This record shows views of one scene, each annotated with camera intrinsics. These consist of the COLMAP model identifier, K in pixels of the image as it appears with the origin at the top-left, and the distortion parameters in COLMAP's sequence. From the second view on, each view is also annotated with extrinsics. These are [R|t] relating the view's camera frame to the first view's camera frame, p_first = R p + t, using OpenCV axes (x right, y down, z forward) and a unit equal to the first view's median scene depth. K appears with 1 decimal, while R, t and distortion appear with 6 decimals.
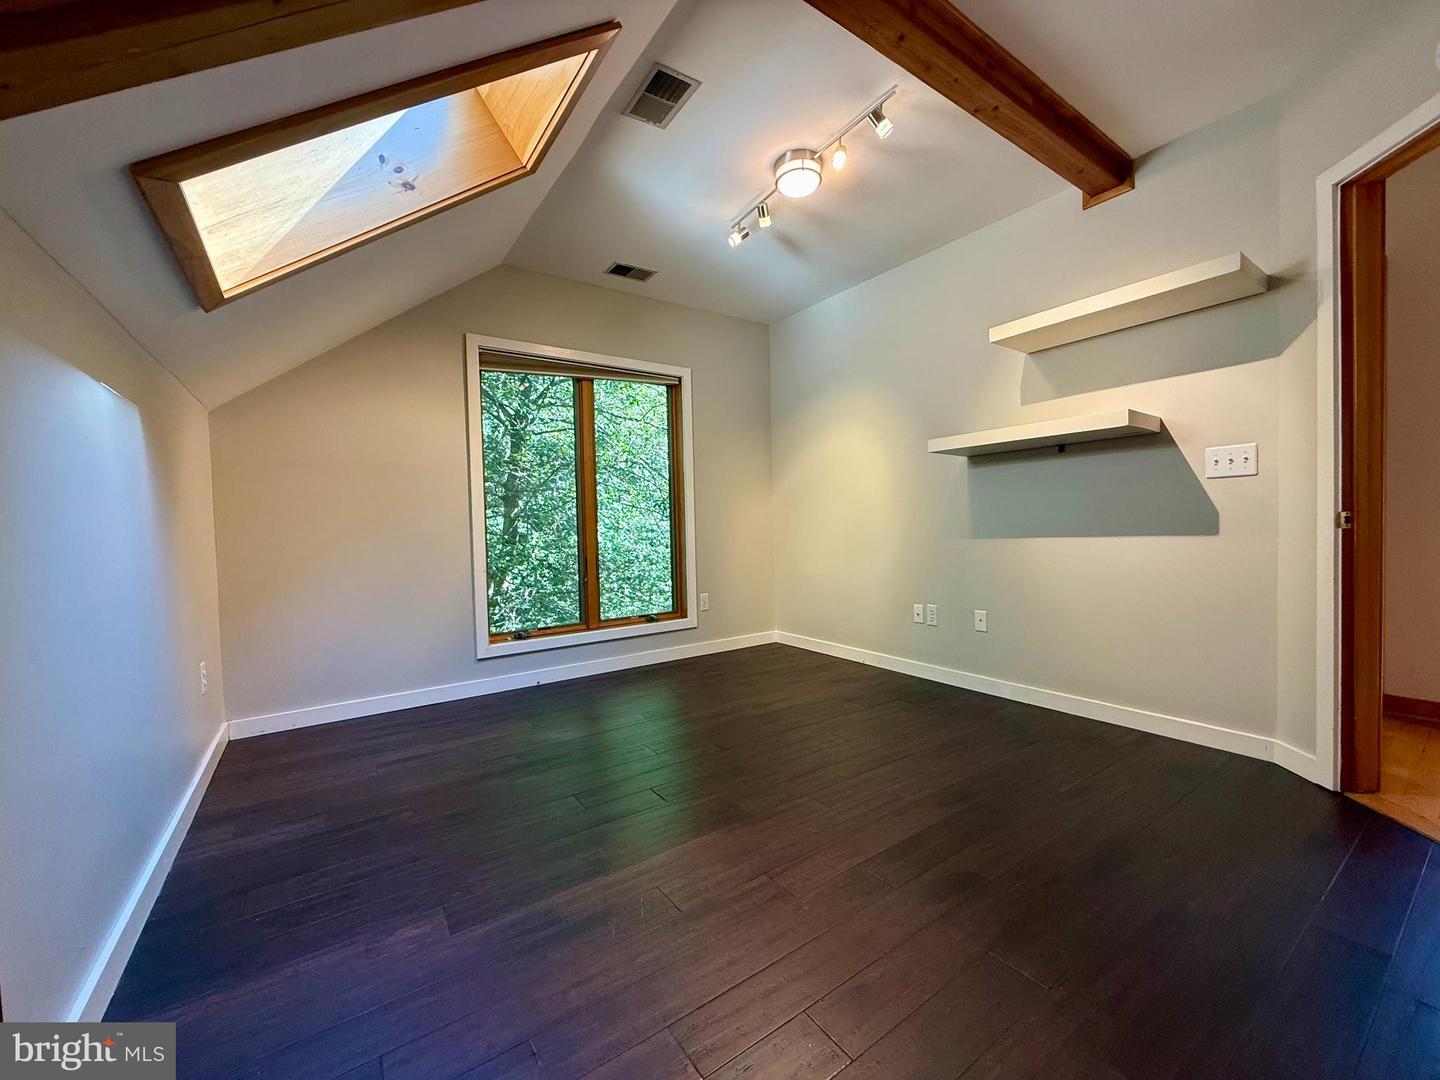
lens RADIAL K [[575.4, 0, 719.4], [0, 575.4, 539.2], [0, 0, 1]] dist [0.001338, 0.000133]
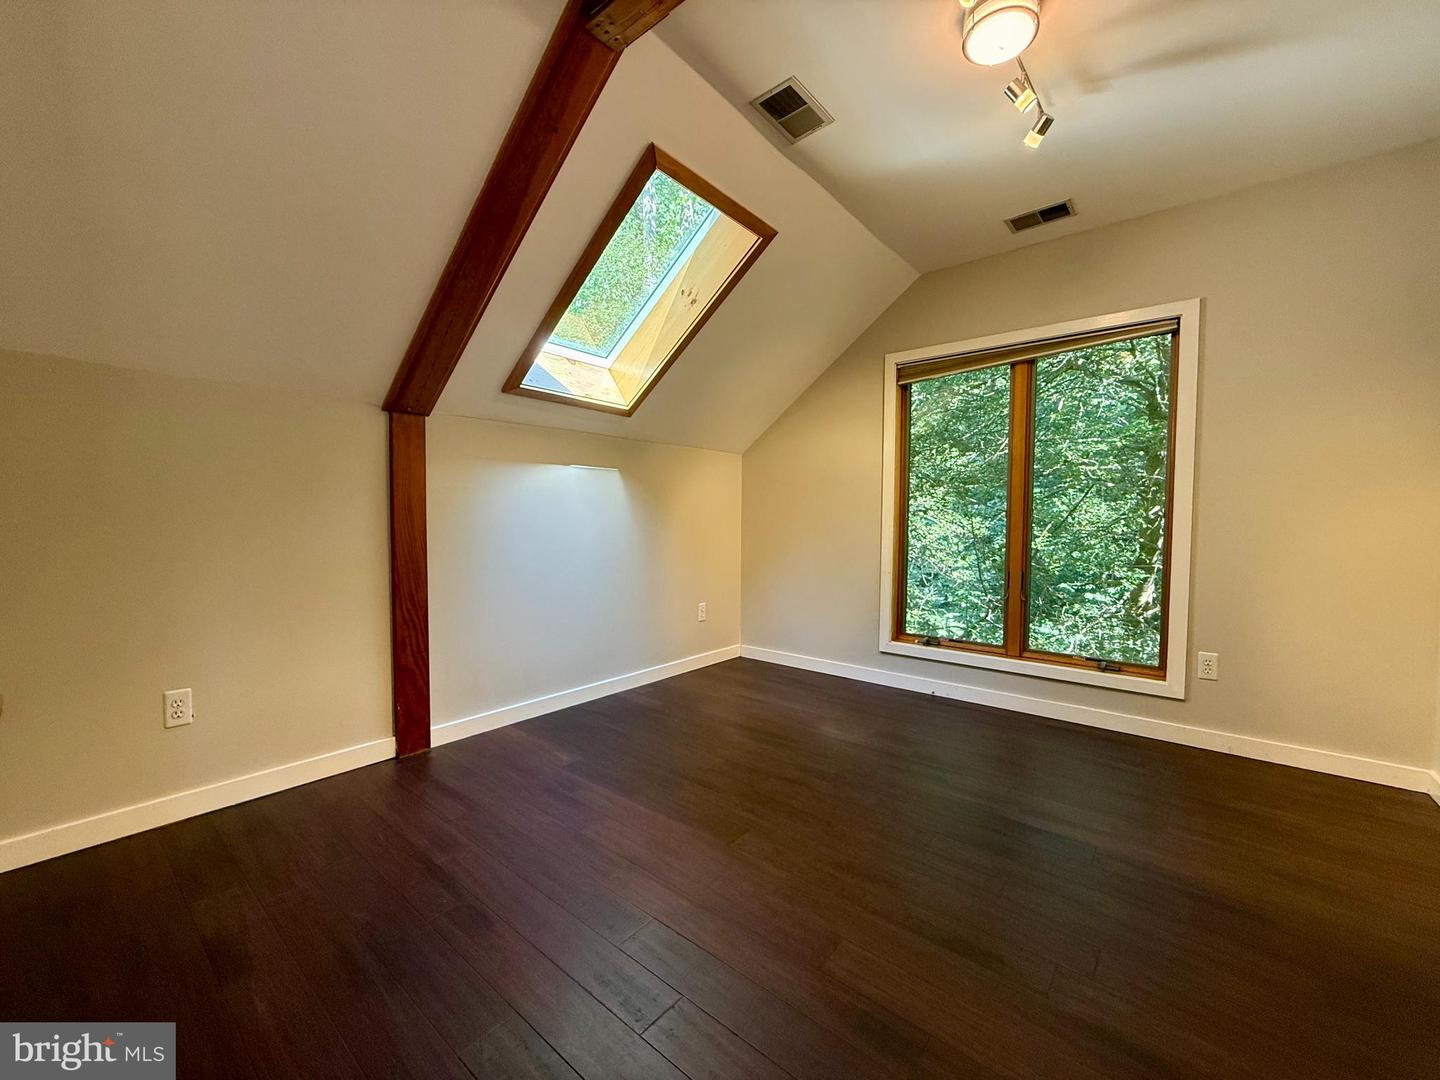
lens RADIAL K [[575.4, 0, 718.0], [0, 575.4, 539.8], [0, 0, 1]] dist [0.001338, 0.000133]
pose [[0.269108, 0.062604, -0.961073, 0.541610], [-0.039668, 0.997759, 0.053886, -0.051572], [0.962293, 0.023623, 0.270988, 0.394721]]
